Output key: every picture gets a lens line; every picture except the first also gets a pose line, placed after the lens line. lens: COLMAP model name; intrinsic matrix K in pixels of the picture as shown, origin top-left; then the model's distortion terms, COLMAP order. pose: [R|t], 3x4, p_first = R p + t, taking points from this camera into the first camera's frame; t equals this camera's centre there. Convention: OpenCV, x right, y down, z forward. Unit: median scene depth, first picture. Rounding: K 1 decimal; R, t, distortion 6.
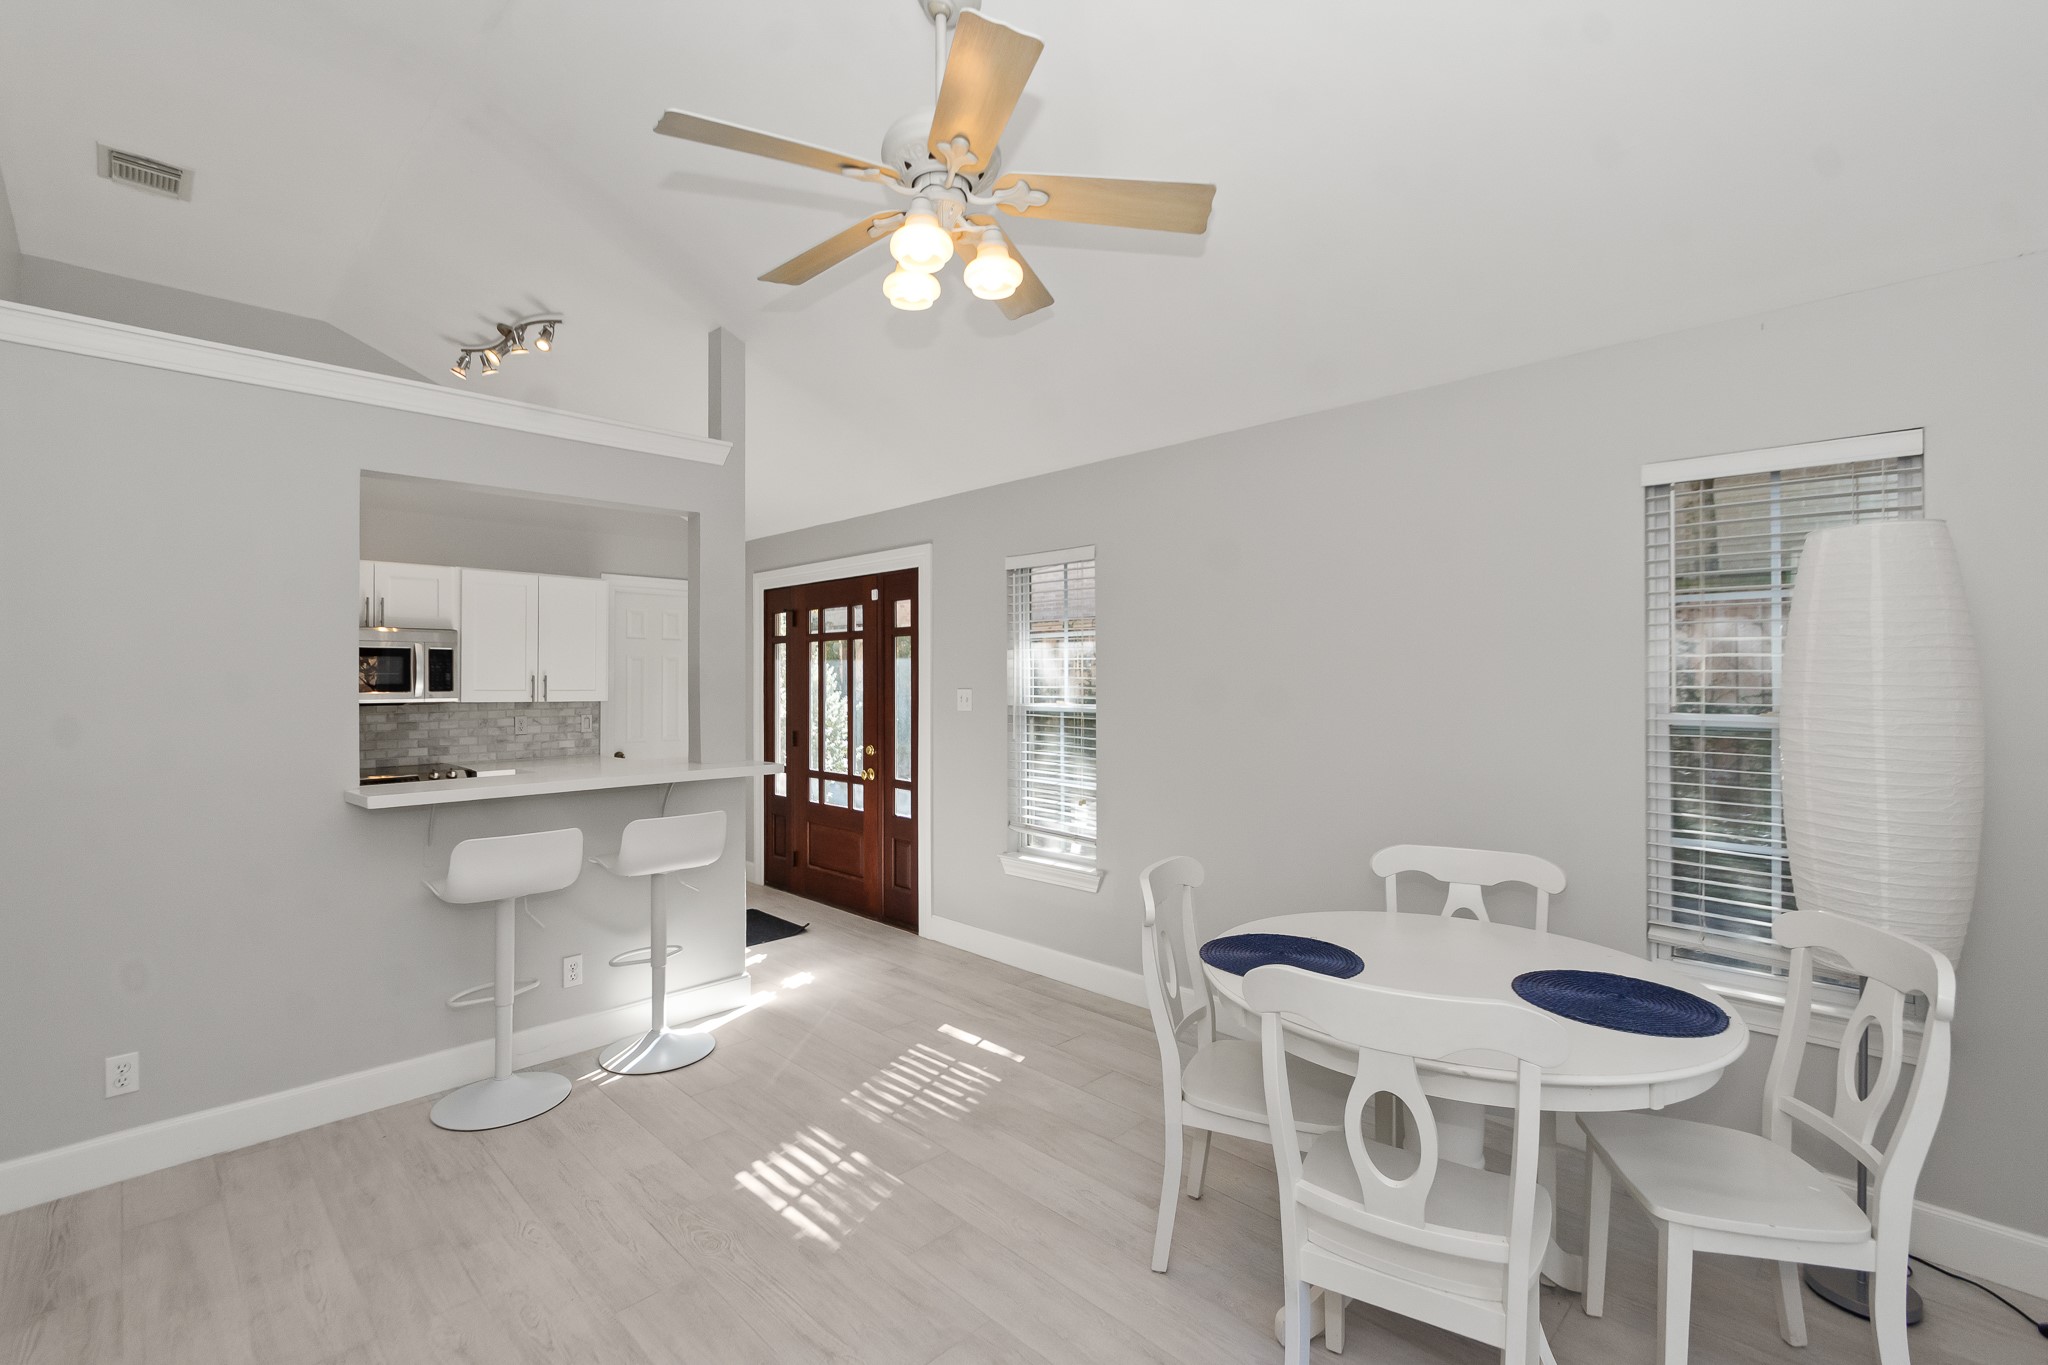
lens RADIAL K [[923.6, 0, 1020.4], [0, 923.6, 682.1], [0, 0, 1]] dist [-0.000043, 0.000661]
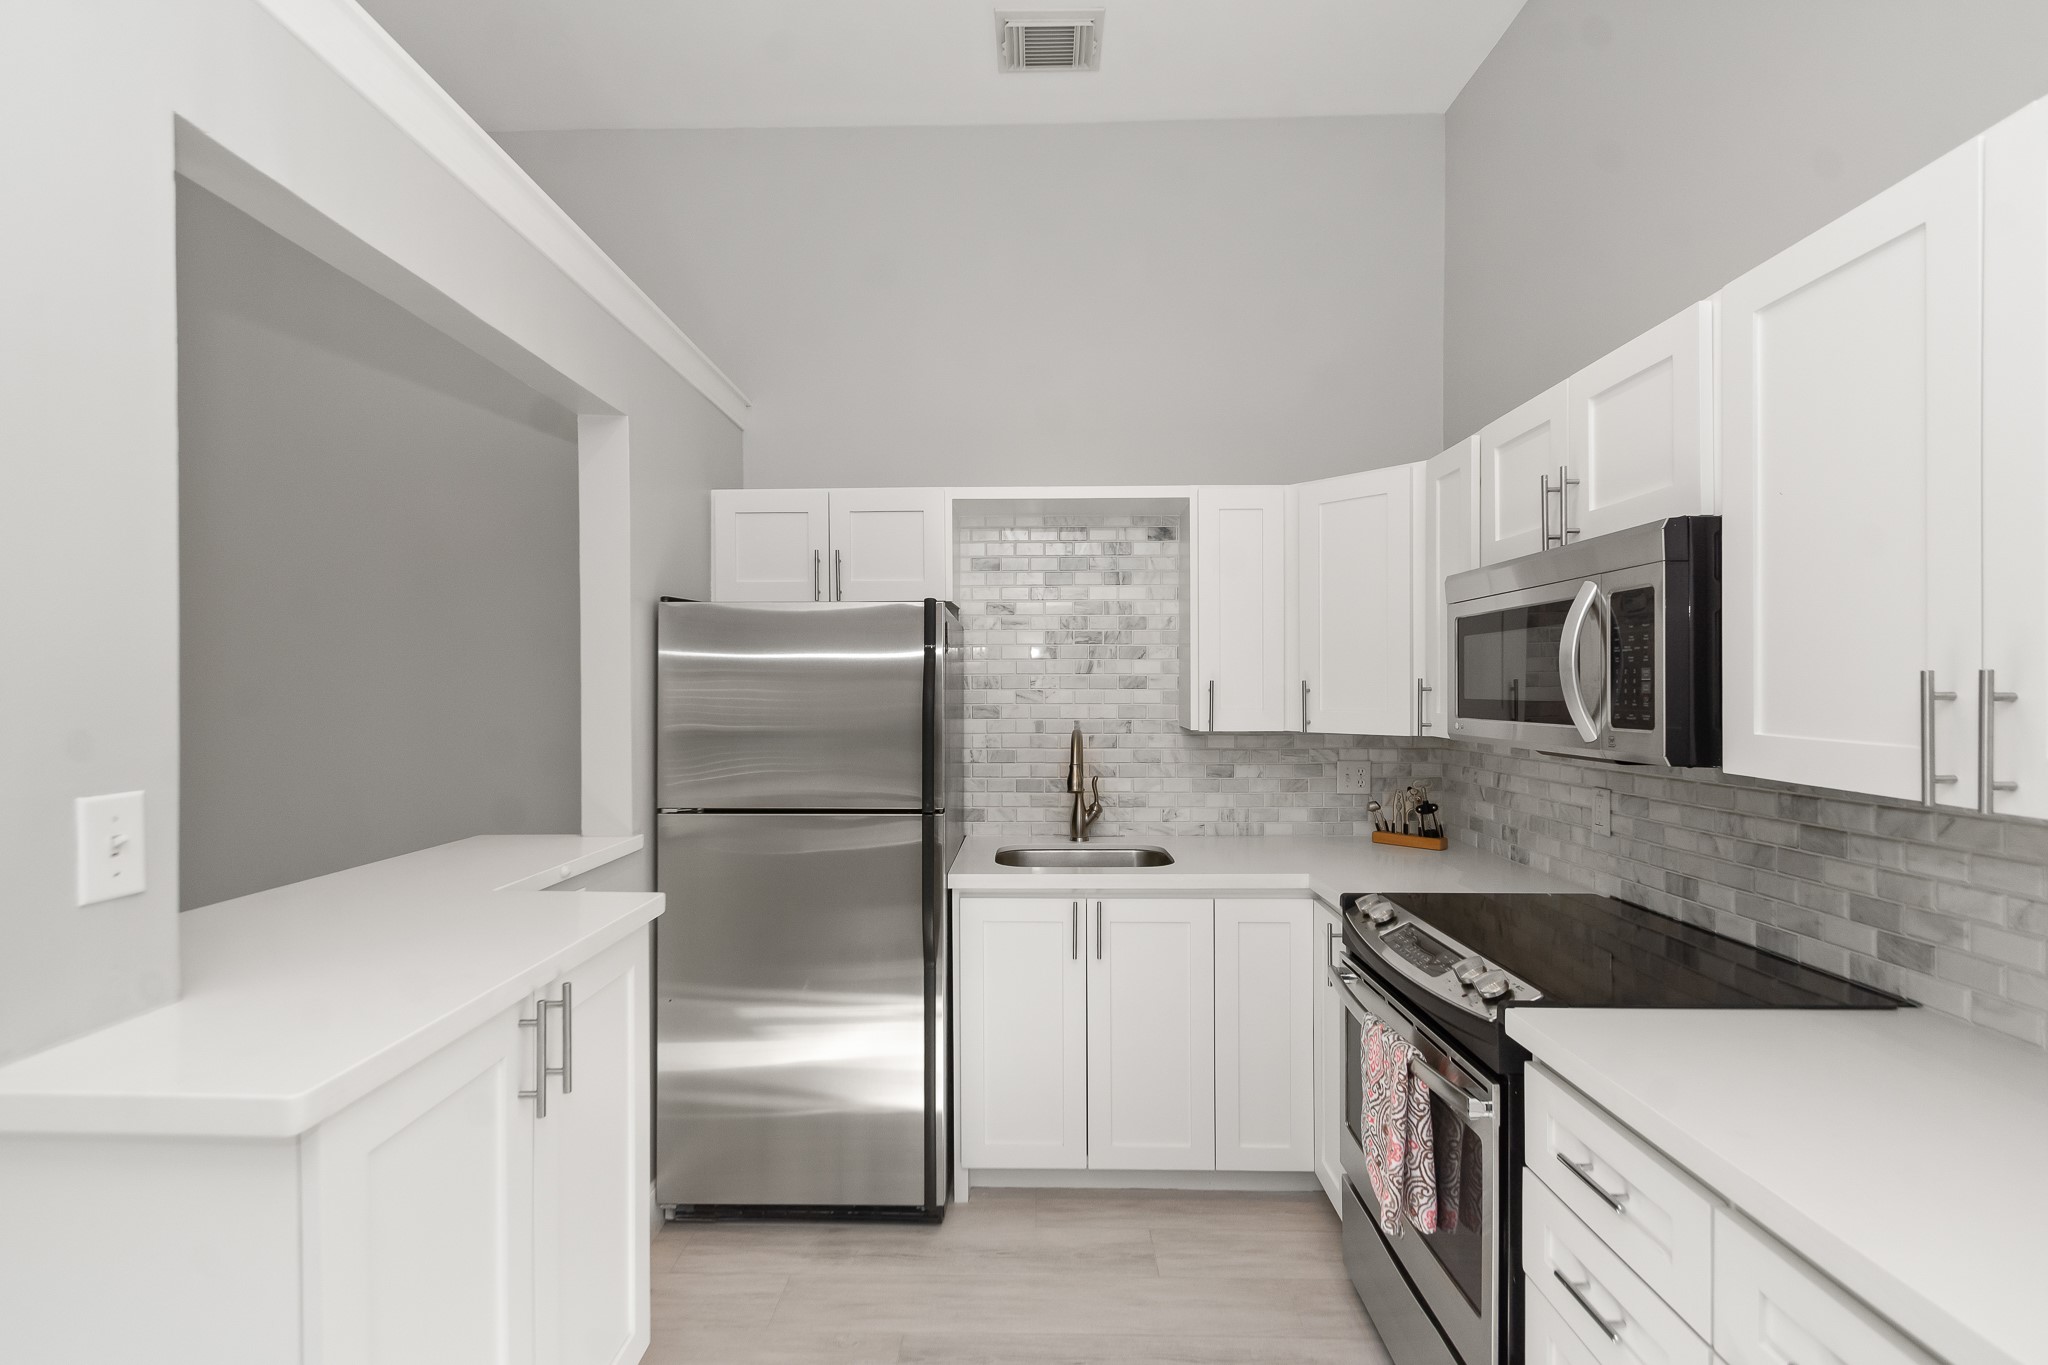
lens RADIAL K [[923.6, 0, 1026.2], [0, 923.6, 686.2], [0, 0, 1]] dist [-0.000043, 0.000661]
pose [[-0.730445, 0.004577, -0.682957, -0.377514], [-0.002825, 0.999949, 0.009722, -0.009090], [0.682966, 0.009031, -0.730394, 1.524752]]
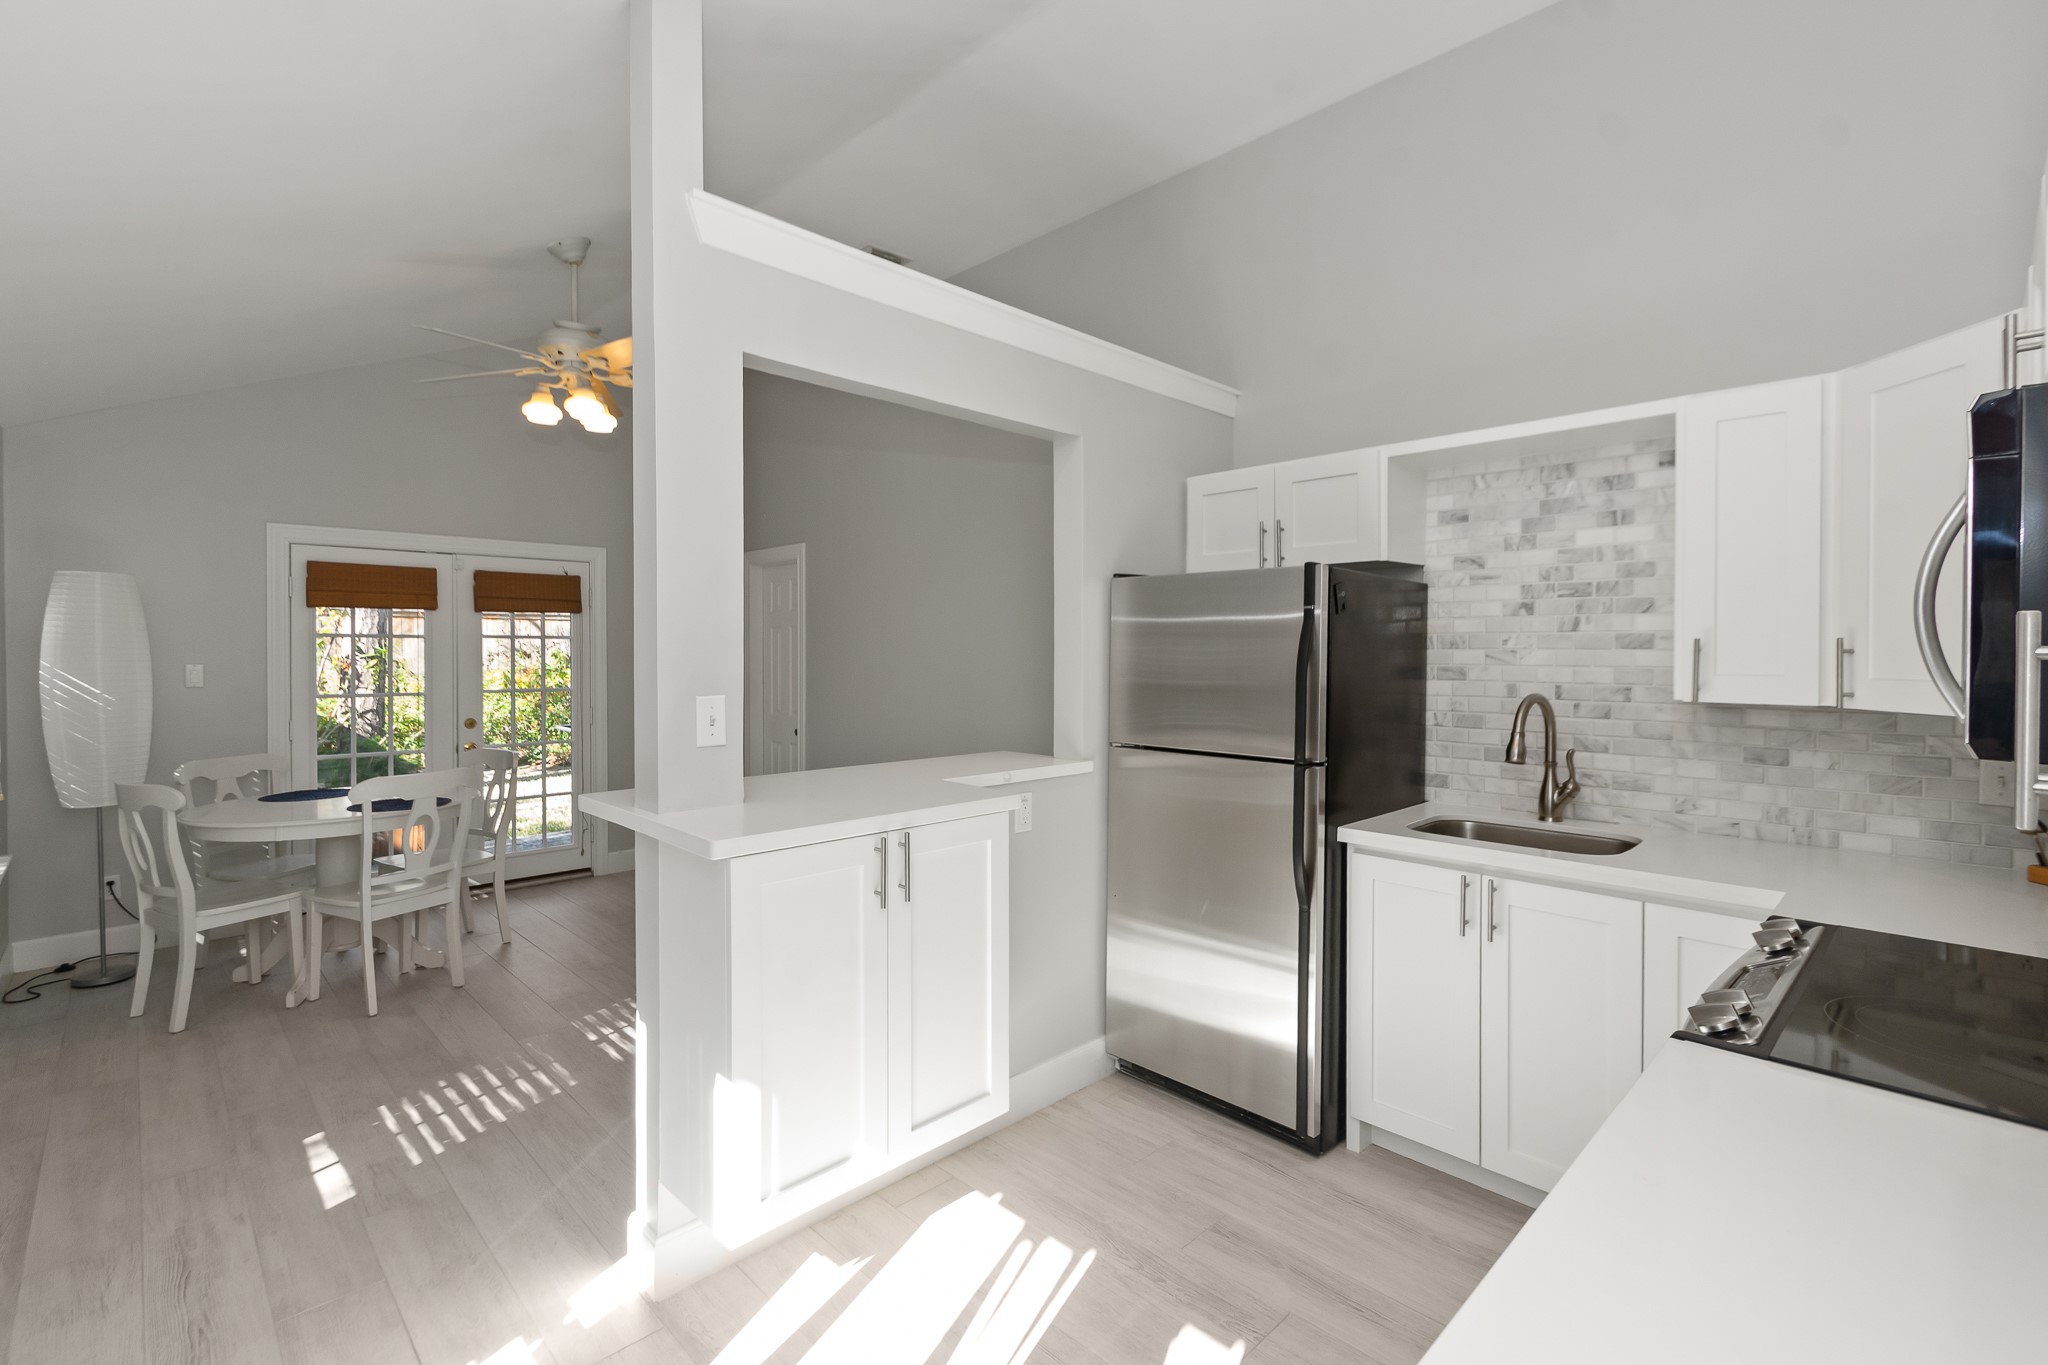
lens RADIAL K [[923.6, 0, 986.6], [0, 923.6, 652.9], [0, 0, 1]] dist [-0.000043, 0.000661]
pose [[-0.998467, 0.003016, 0.055274, -0.608792], [0.003856, 0.999878, 0.015111, -0.008166], [-0.055222, 0.015301, -0.998357, 1.738559]]
